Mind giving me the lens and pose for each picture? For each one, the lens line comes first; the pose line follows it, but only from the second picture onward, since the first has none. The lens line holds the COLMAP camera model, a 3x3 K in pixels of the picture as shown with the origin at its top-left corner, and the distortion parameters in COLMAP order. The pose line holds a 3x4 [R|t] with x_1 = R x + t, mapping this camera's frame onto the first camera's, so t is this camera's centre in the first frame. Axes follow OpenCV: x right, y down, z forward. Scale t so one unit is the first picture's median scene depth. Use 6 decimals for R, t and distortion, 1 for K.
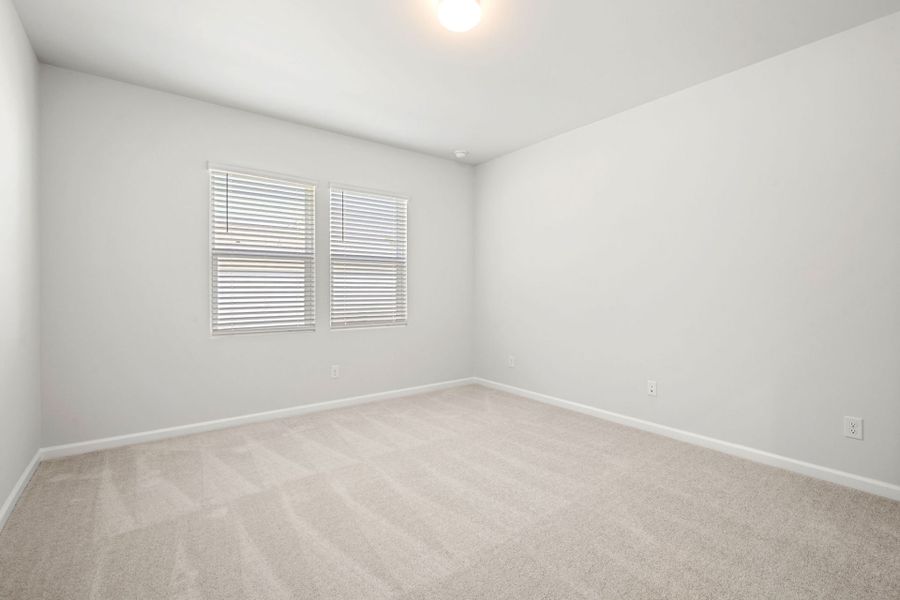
lens RADIAL K [[404.1, 0, 458.4], [0, 404.1, 298.6], [0, 0, 1]] dist [0.000651, 0.001273]
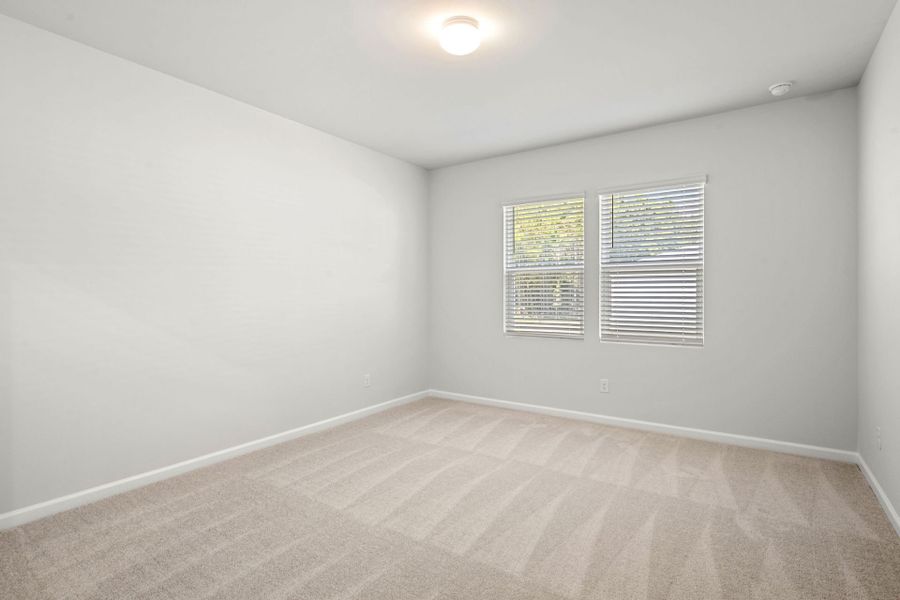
lens RADIAL K [[467.5, 0, 454.7], [0, 467.5, 295.4], [0, 0, 1]] dist [0.004090, -0.003319]
pose [[0.297454, 0.010721, -0.954676, 0.774305], [-0.005792, 0.999939, 0.009425, -0.048710], [0.954719, 0.002726, 0.297498, 0.396726]]
